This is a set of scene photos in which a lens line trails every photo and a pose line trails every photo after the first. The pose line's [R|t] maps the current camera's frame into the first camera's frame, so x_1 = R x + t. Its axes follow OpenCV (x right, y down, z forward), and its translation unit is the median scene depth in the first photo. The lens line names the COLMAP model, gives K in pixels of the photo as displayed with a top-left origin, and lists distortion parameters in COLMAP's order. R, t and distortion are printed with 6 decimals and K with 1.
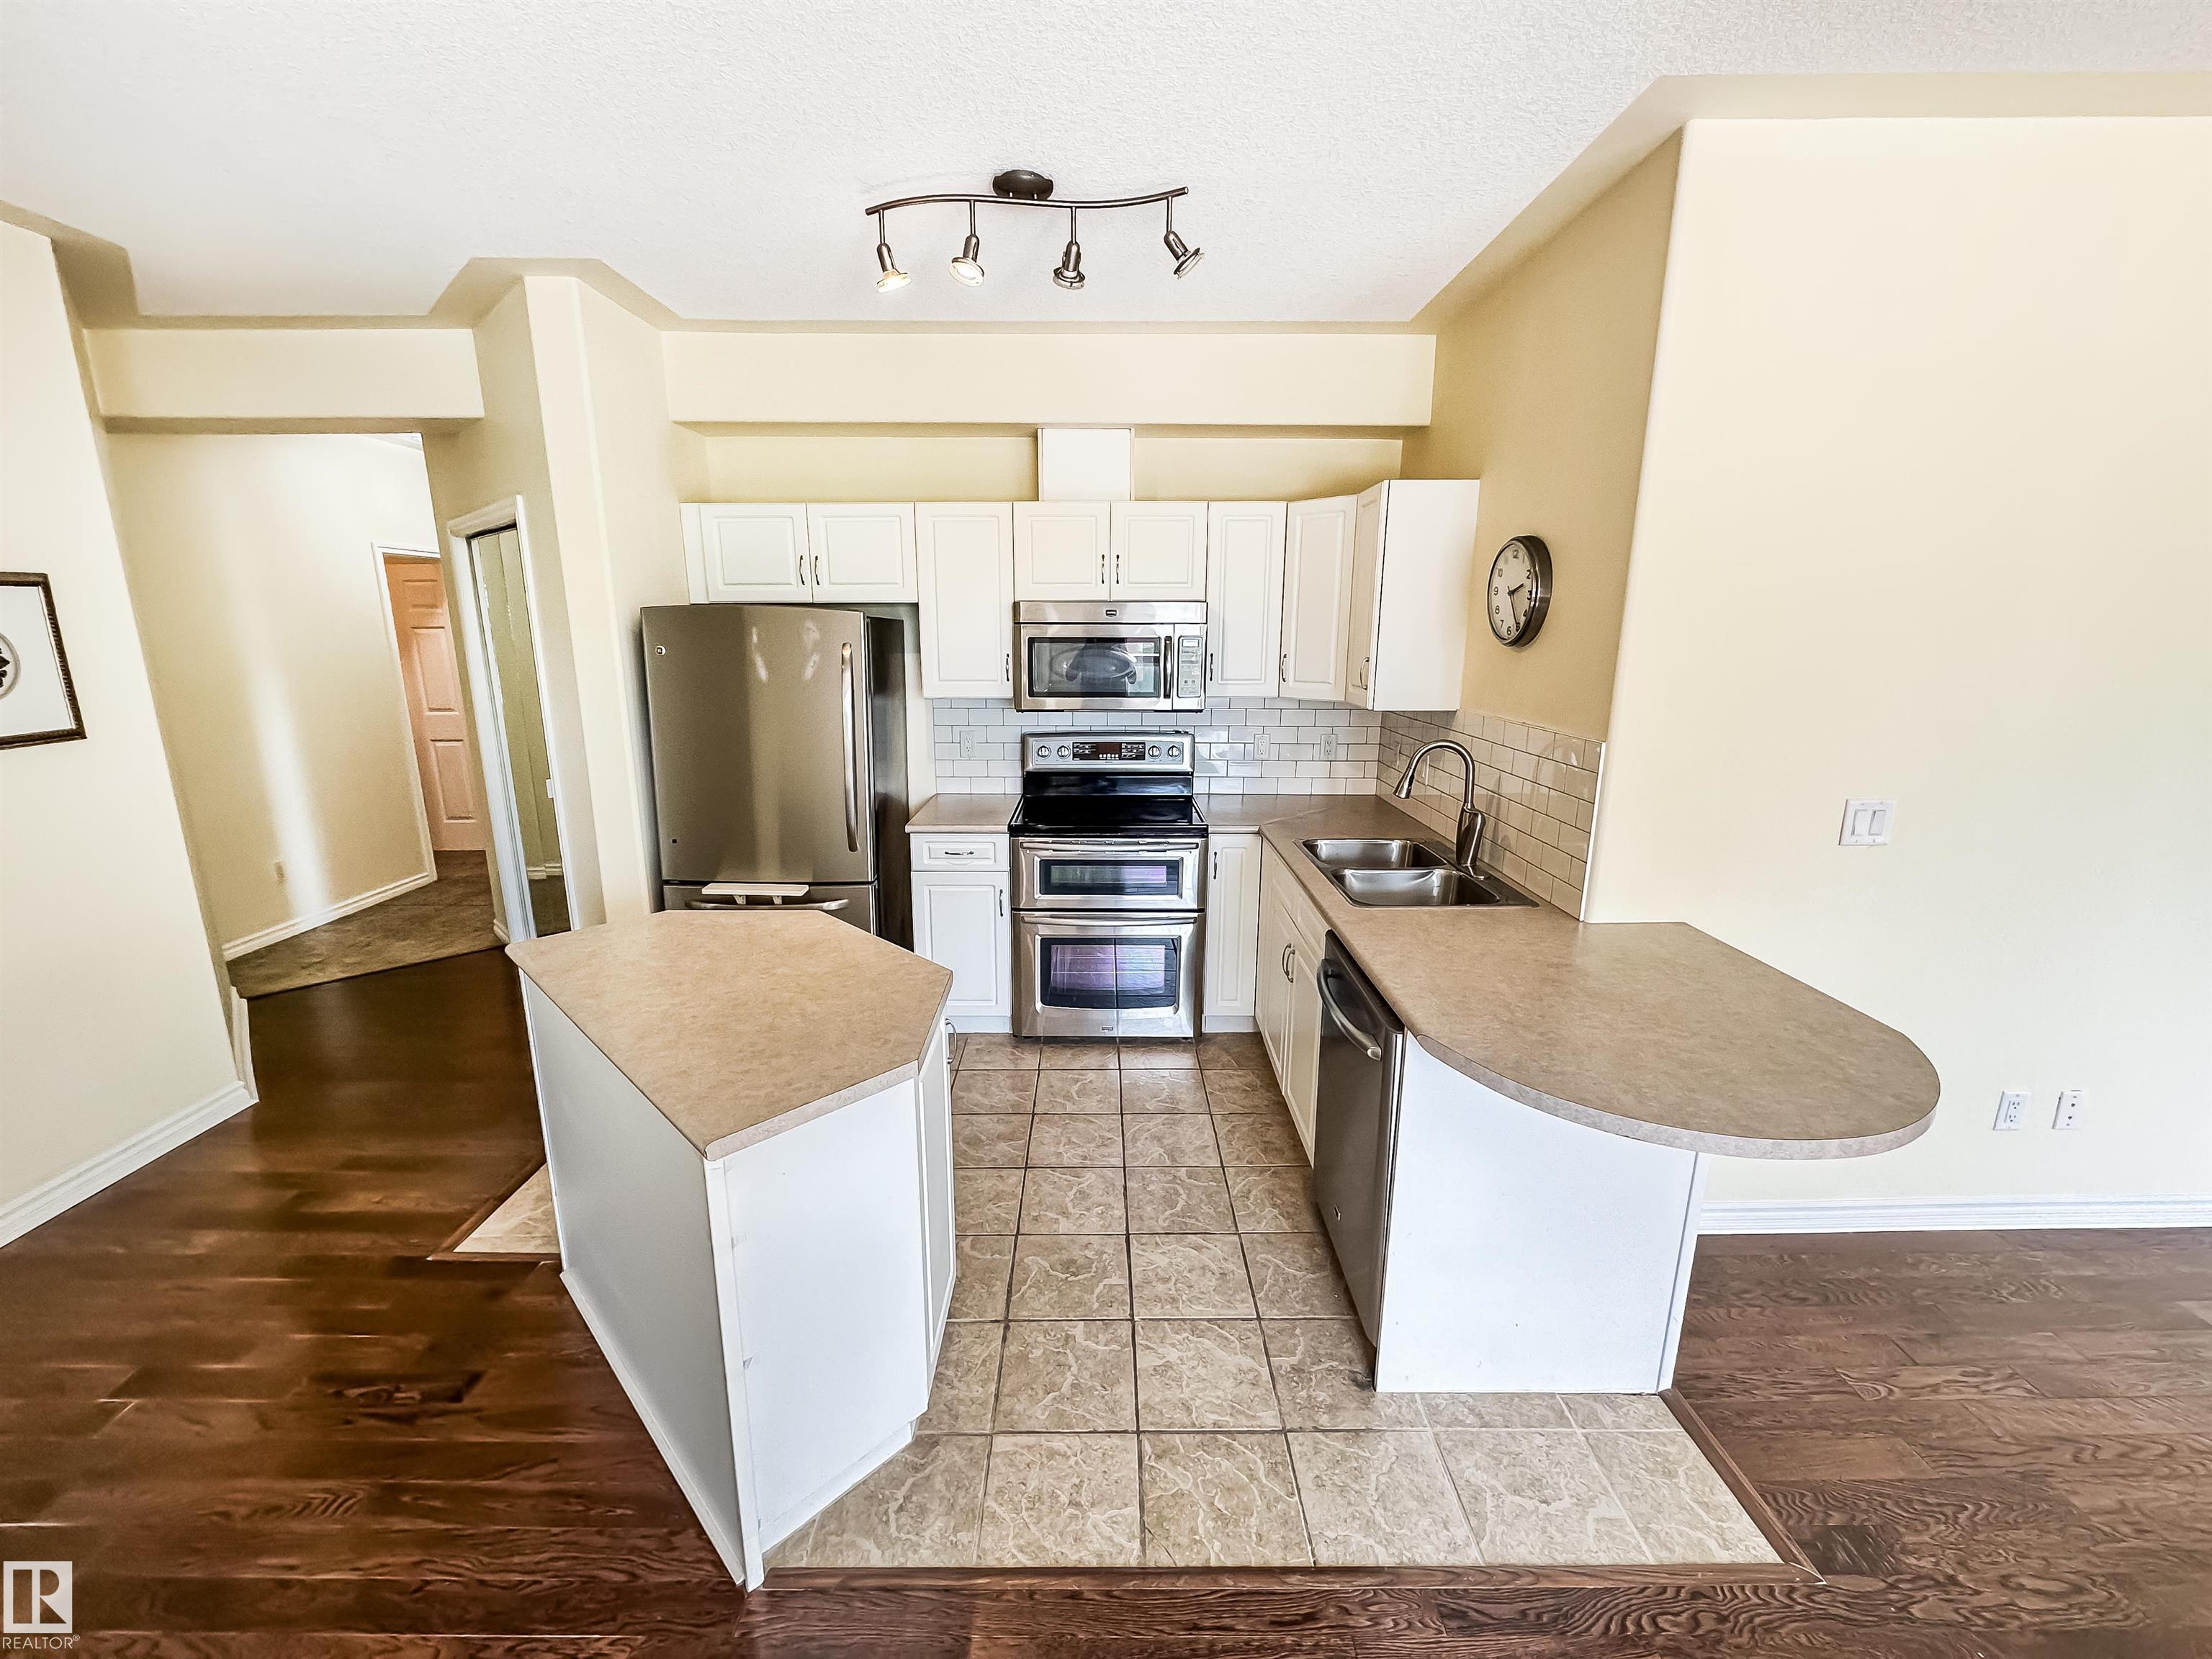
lens RADIAL K [[895.0, 0, 1113.7], [0, 895.0, 811.9], [0, 0, 1]] dist [-0.009117, 0.002705]
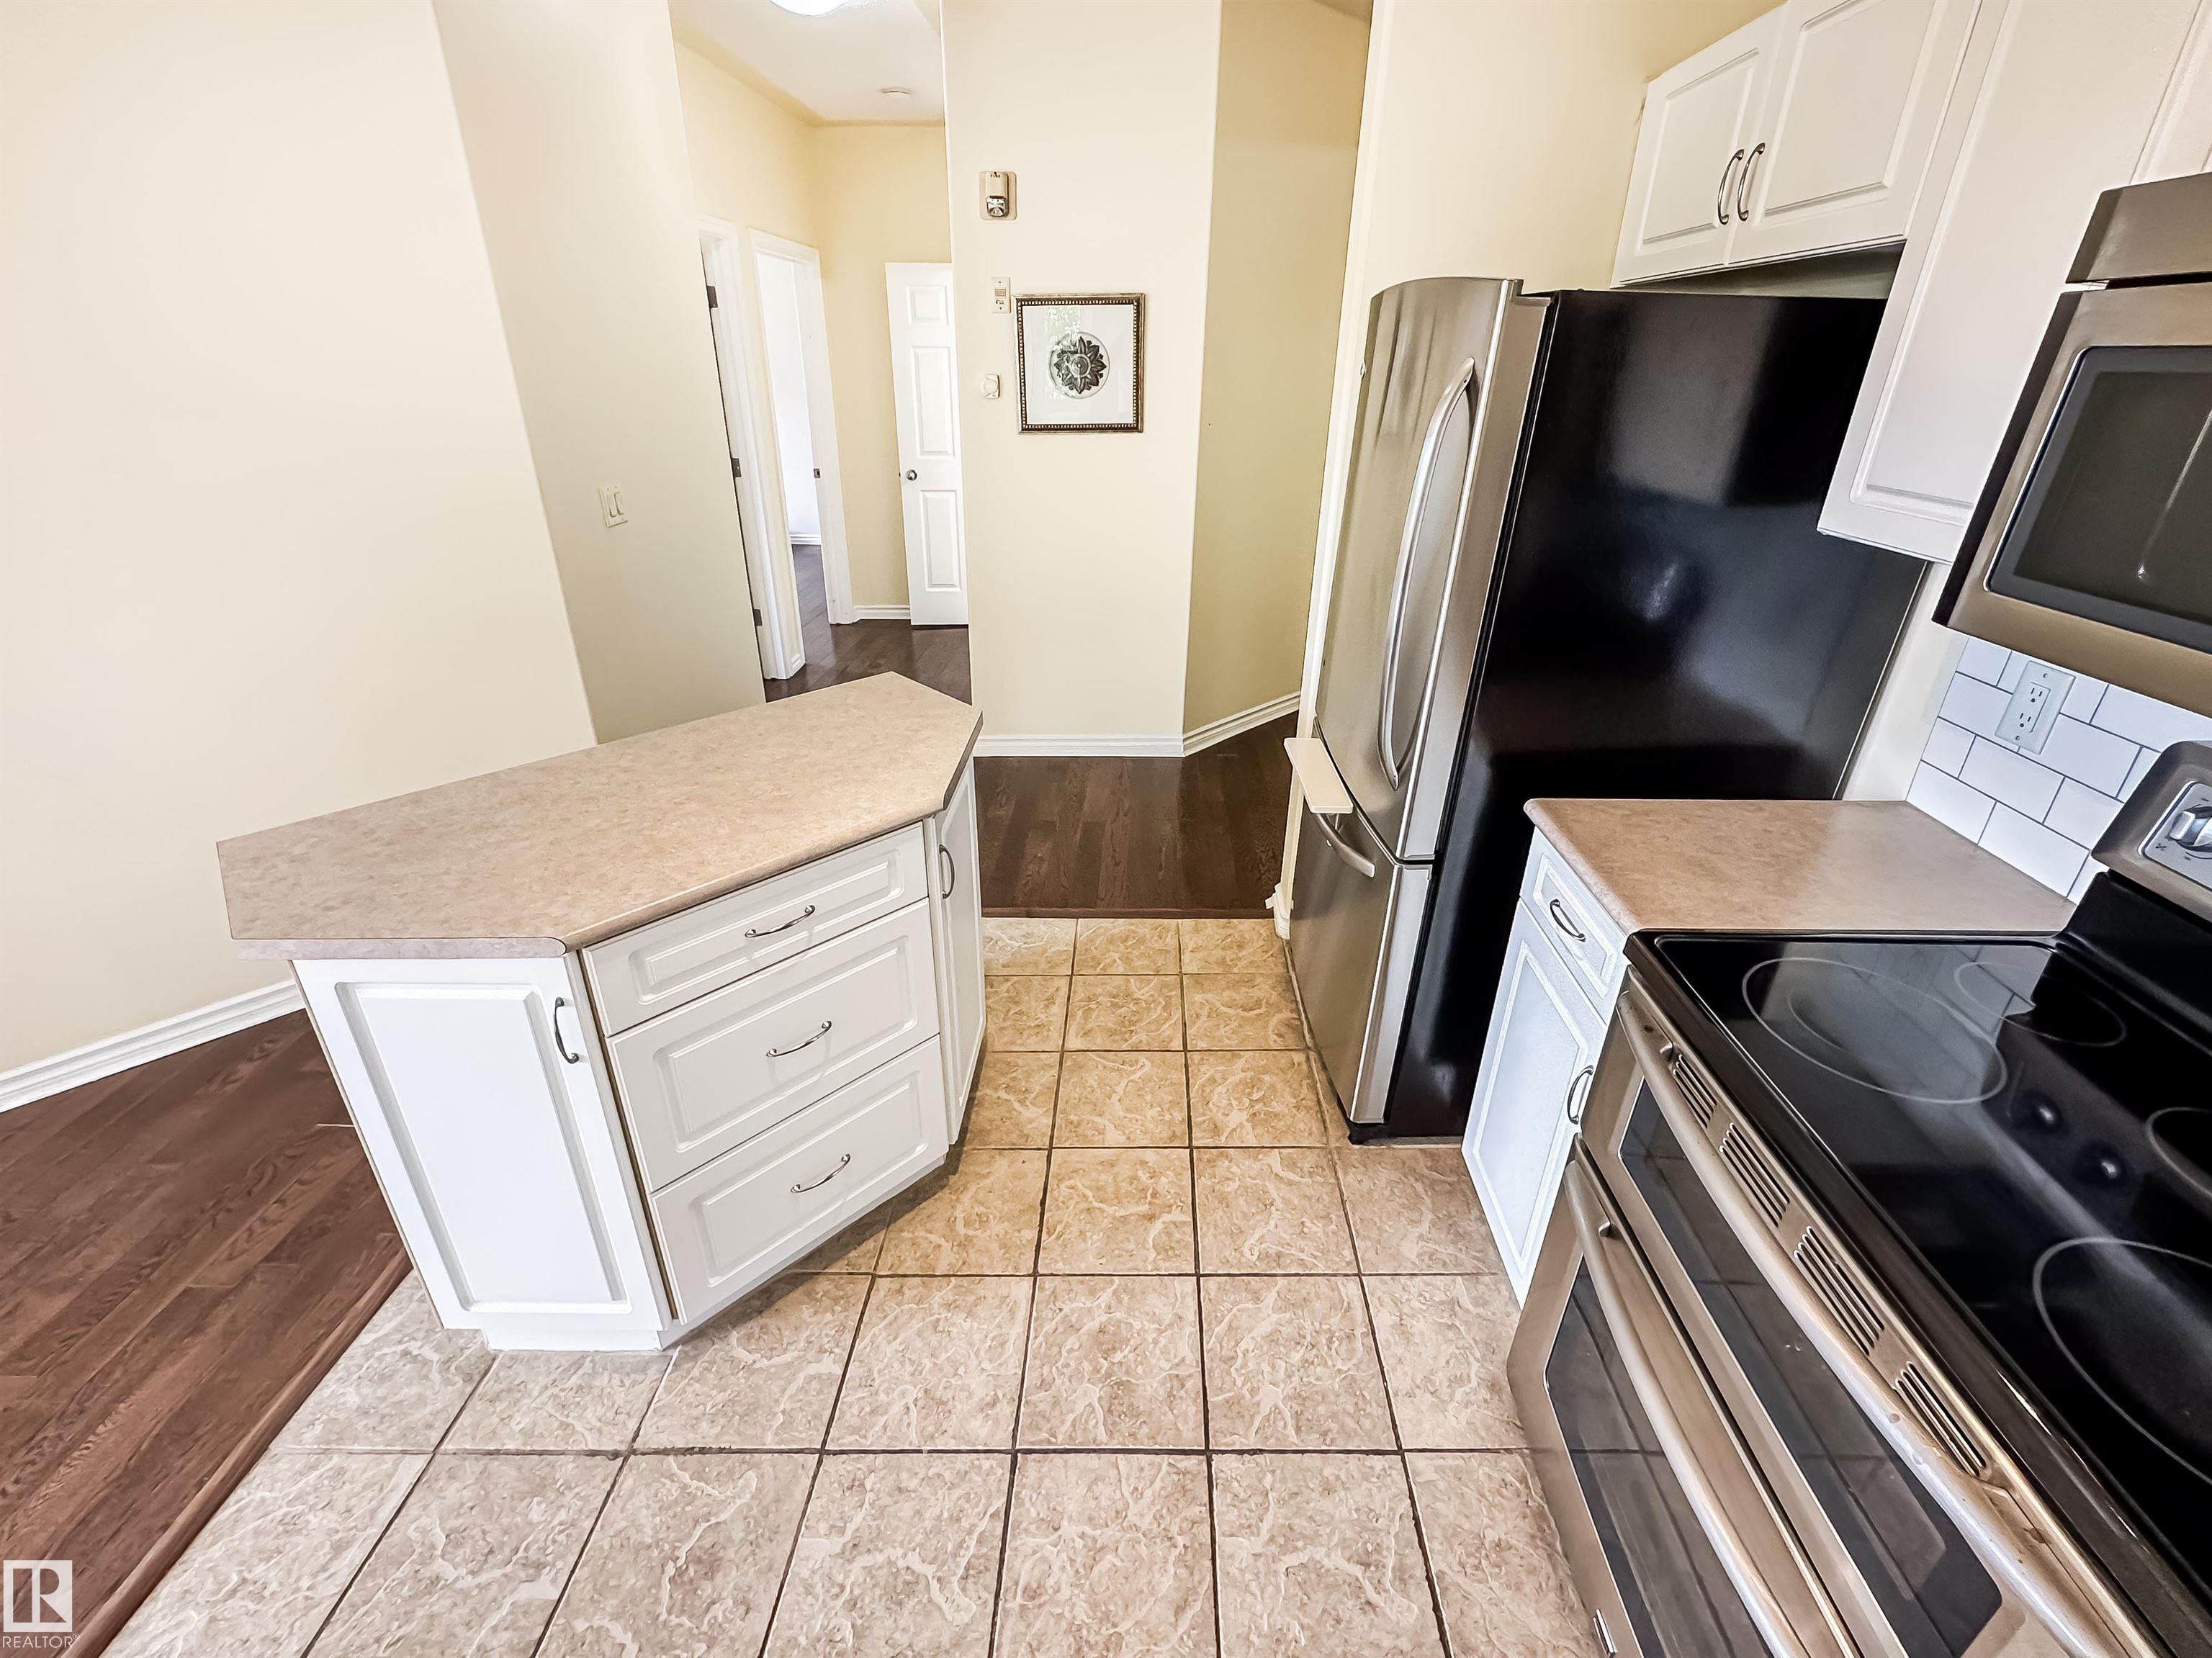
lens RADIAL K [[894.9, 0, 1158.6], [0, 894.9, 756.5], [0, 0, 1]] dist [-0.009117, 0.002705]
pose [[-0.019117, 0.404448, -0.914361, 0.241576], [-0.218996, 0.890627, 0.398529, -0.206101], [0.975538, 0.207860, 0.071547, 1.132150]]
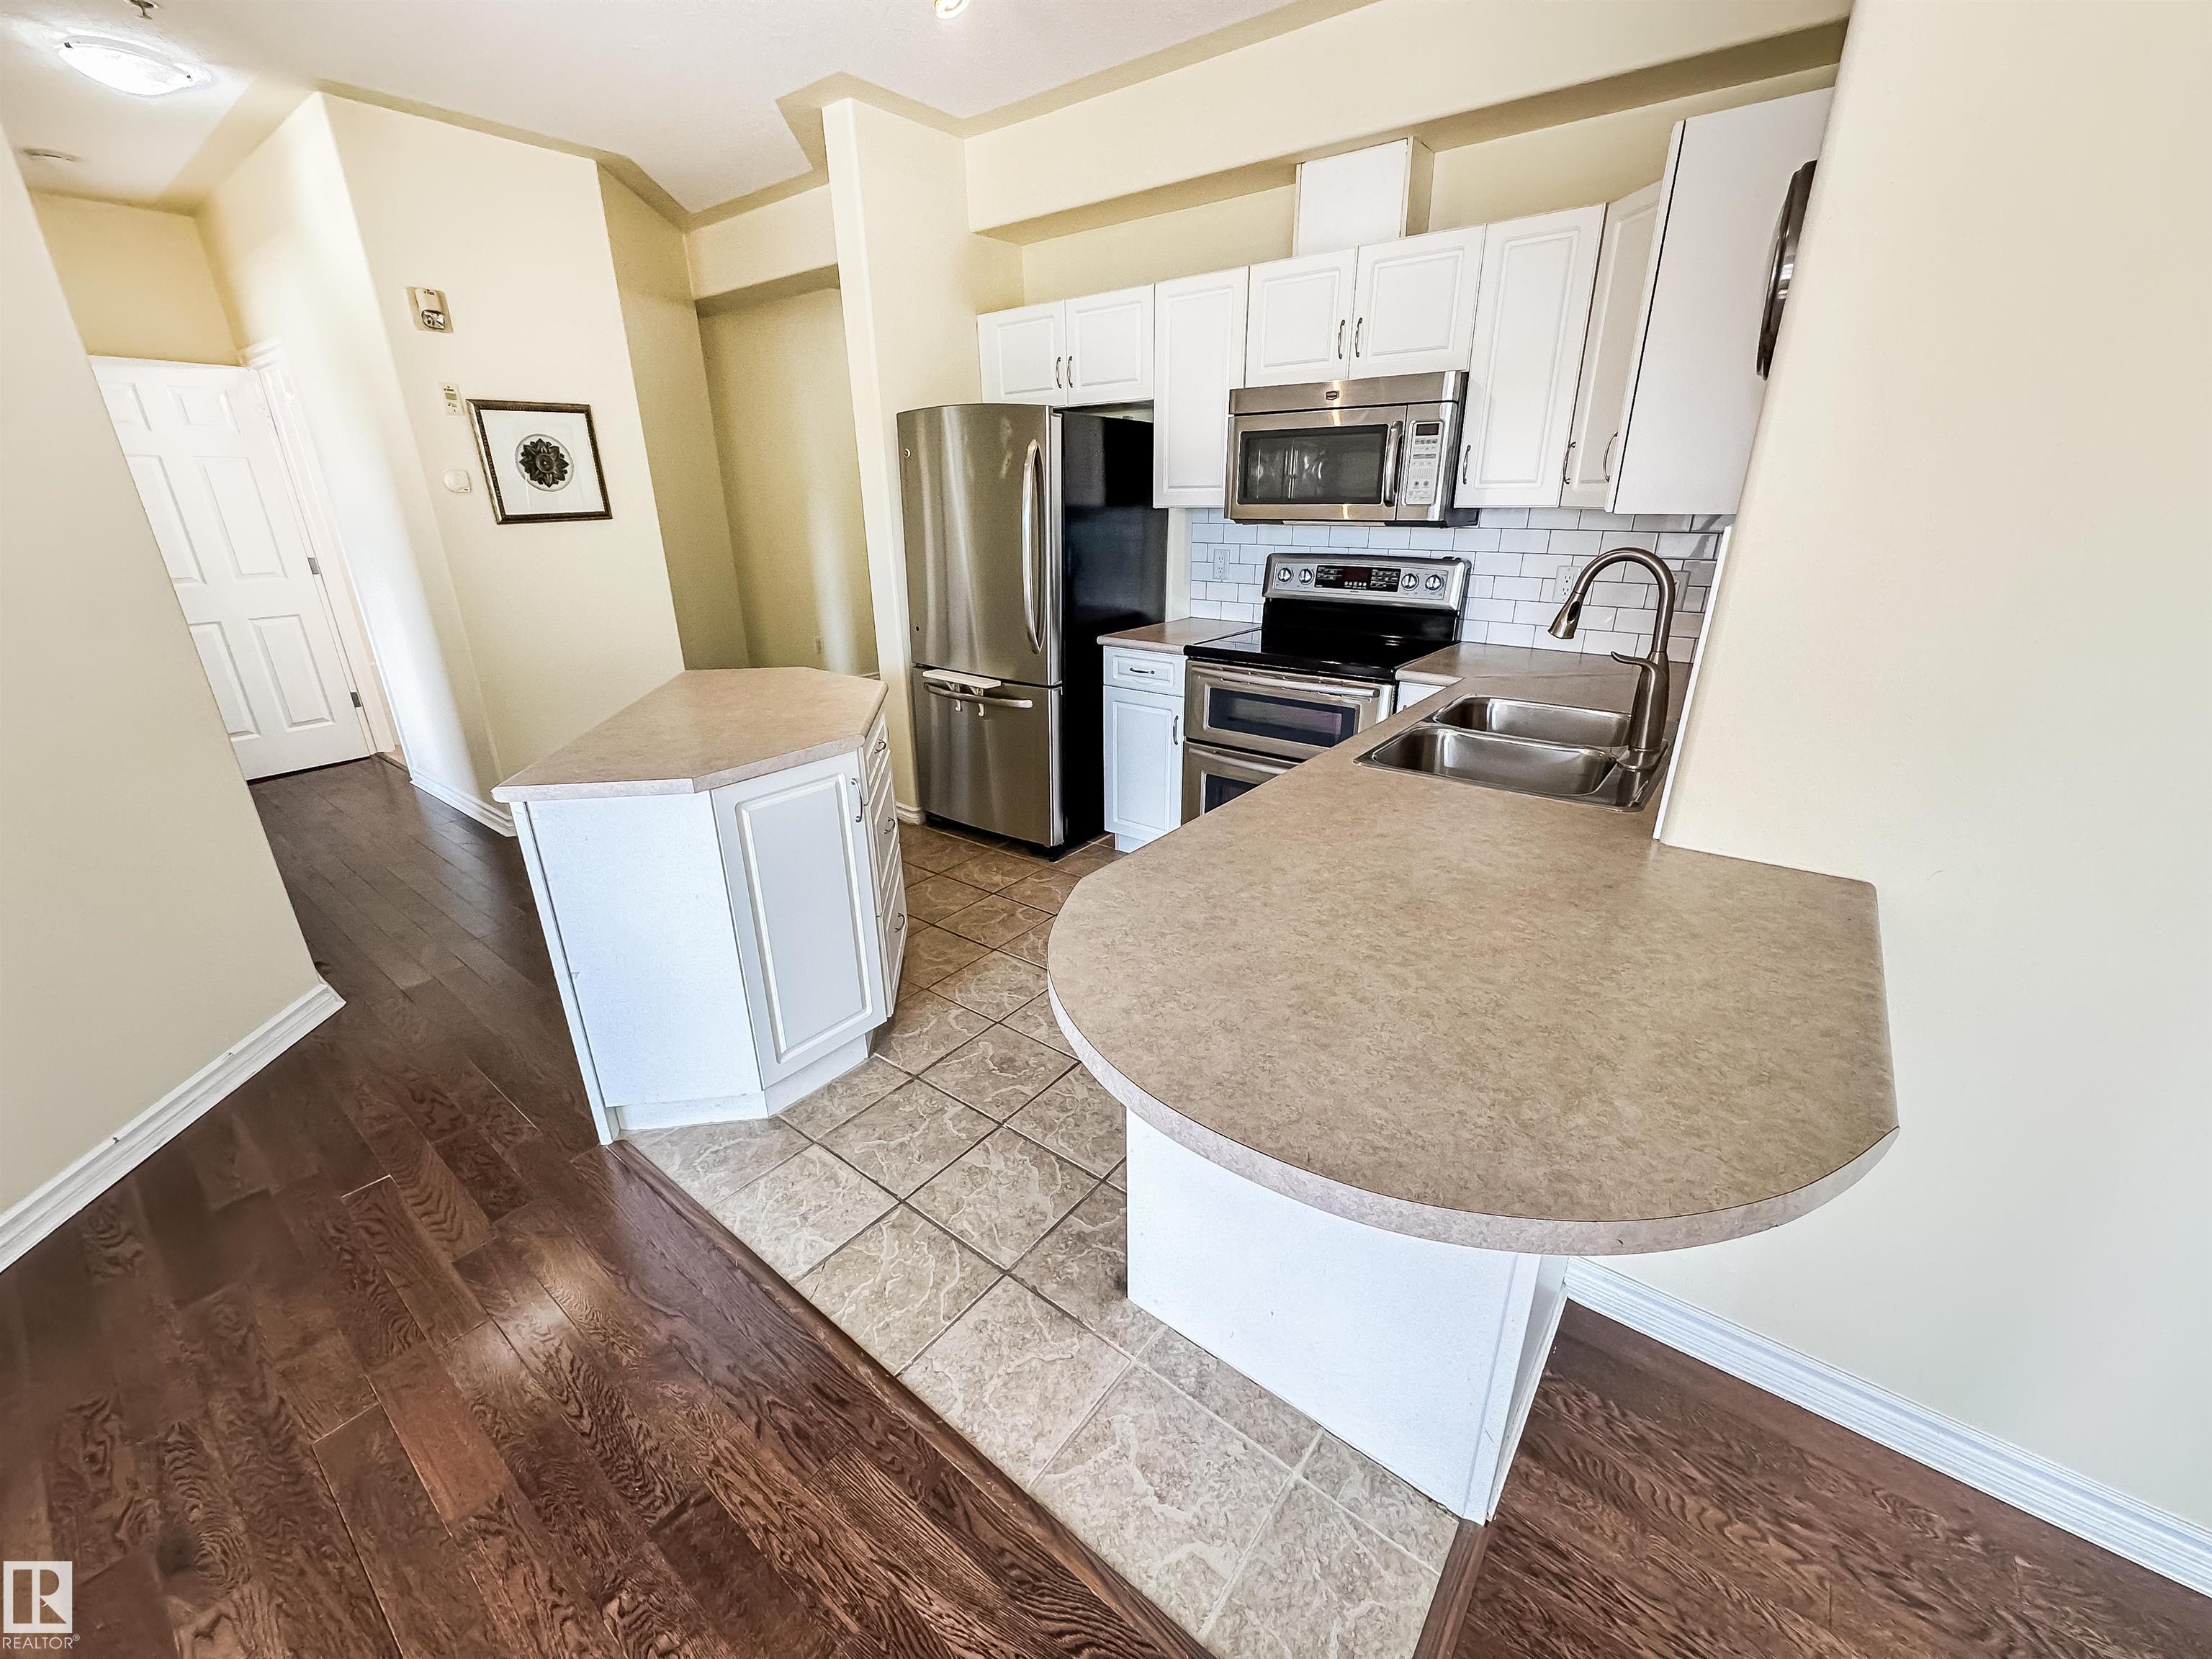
lens RADIAL K [[895.0, 0, 1108.1], [0, 895.0, 824.3], [0, 0, 1]] dist [-0.009117, 0.002705]
pose [[0.782349, 0.208550, -0.586888, 0.580697], [-0.117492, 0.974775, 0.189763, 0.041667], [0.611659, -0.079506, 0.787117, 0.298220]]
